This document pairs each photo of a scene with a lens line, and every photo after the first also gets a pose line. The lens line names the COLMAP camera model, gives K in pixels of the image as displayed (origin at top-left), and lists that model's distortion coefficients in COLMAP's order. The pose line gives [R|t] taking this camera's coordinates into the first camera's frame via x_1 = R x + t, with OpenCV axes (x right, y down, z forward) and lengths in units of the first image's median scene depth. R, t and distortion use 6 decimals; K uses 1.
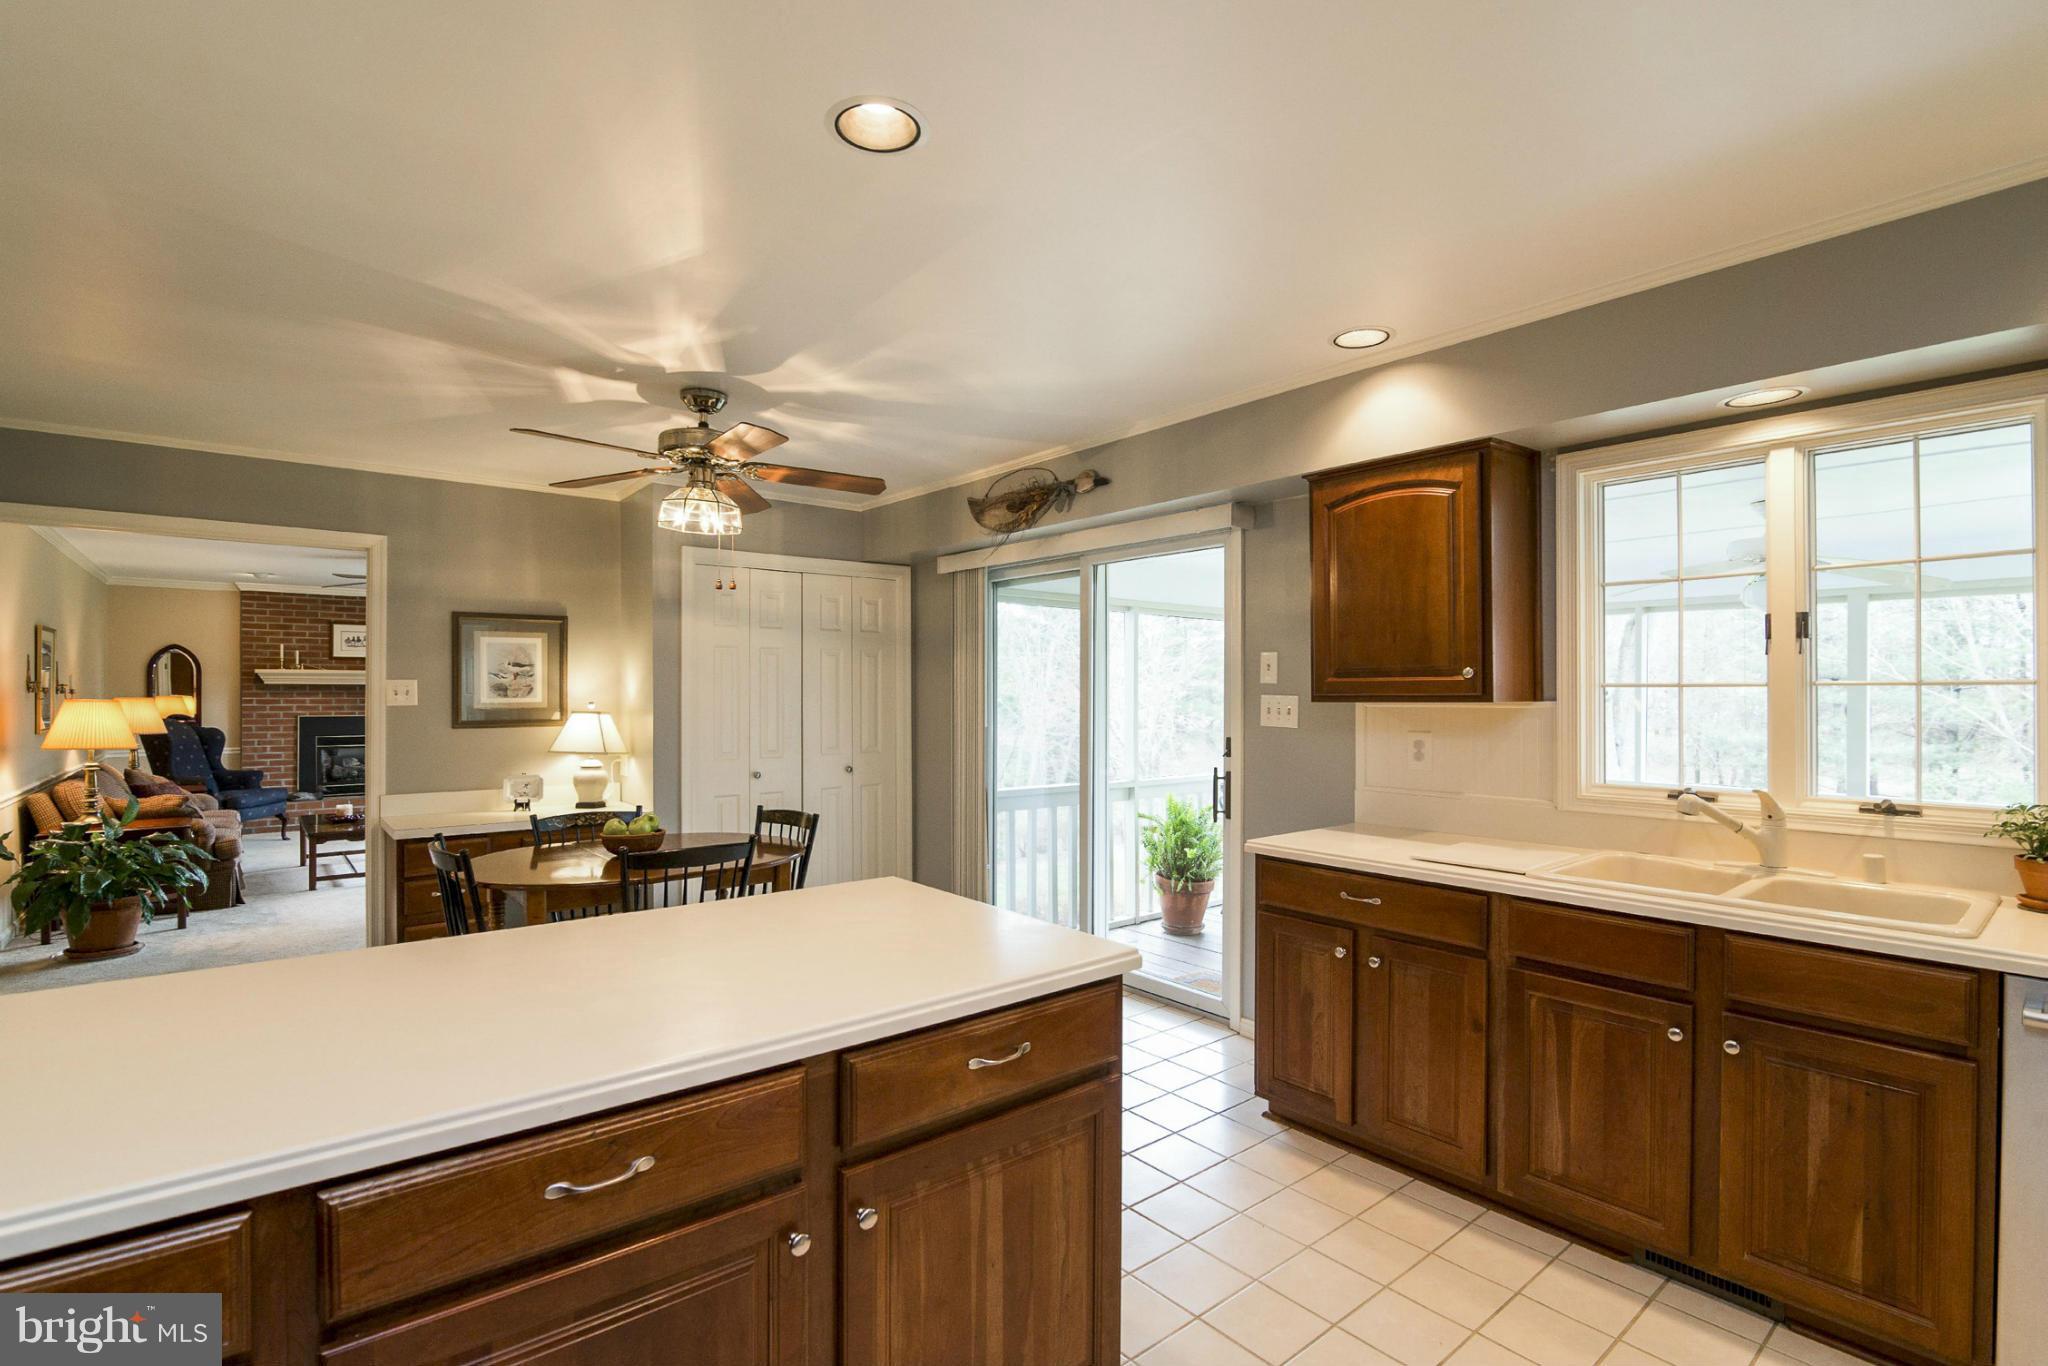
lens RADIAL K [[980.4, 0, 1071.4], [0, 980.4, 690.5], [0, 0, 1]] dist [-0.004498, -0.000656]
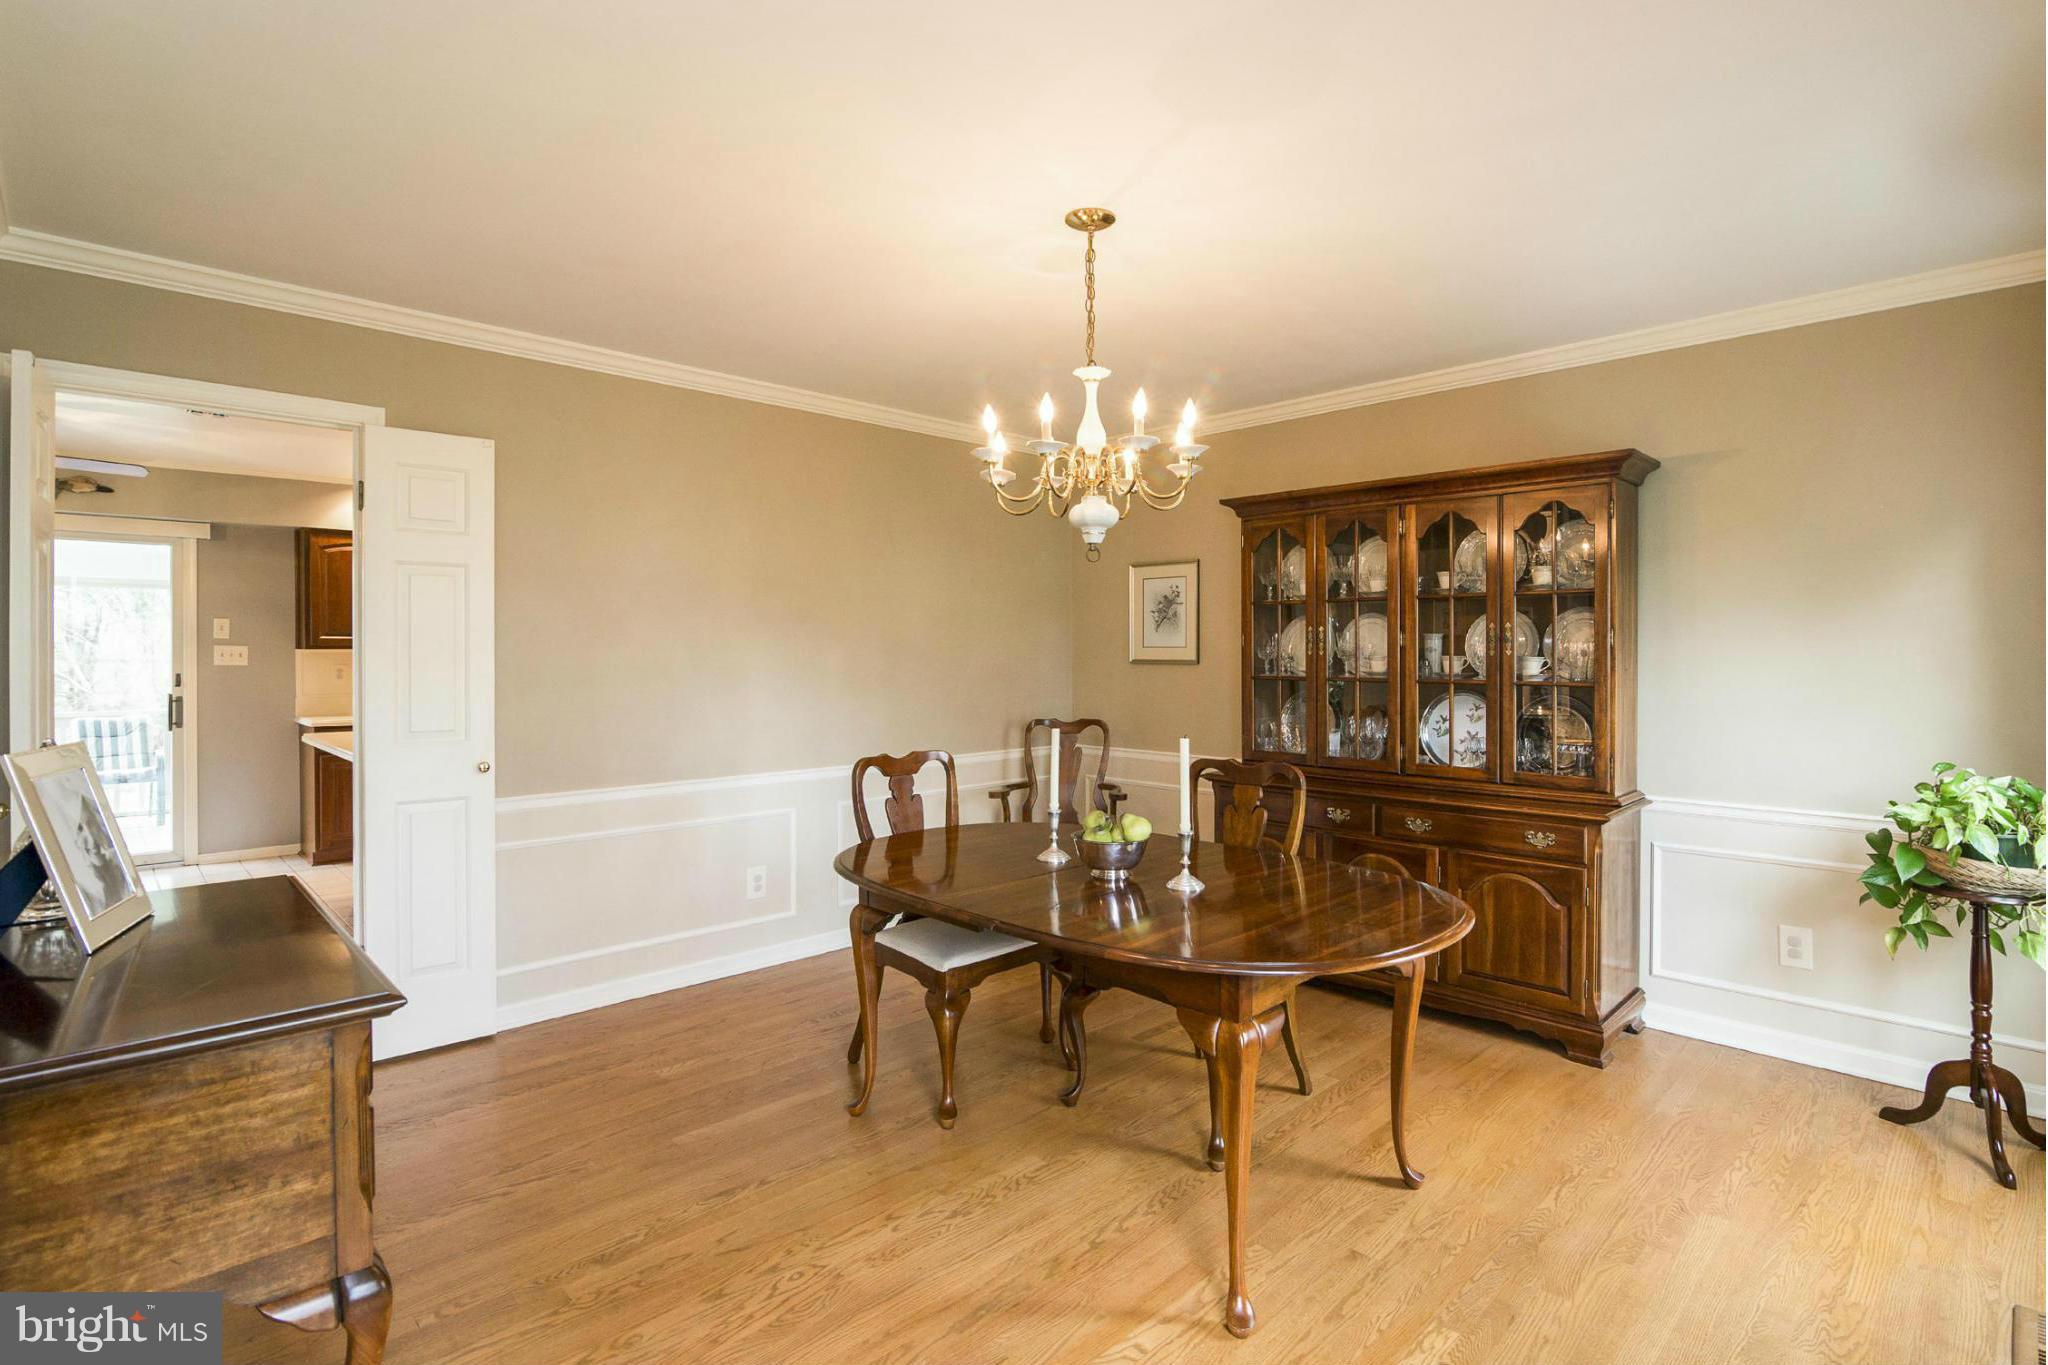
lens RADIAL K [[963.2, 0, 1031.5], [0, 963.2, 685.3], [0, 0, 1]] dist [-0.001269, -0.000413]
pose [[-0.079270, -0.032304, 0.996330, -1.230443], [-0.005931, 0.999472, 0.031934, 0.009439], [-0.996836, -0.003377, -0.079420, -0.166301]]
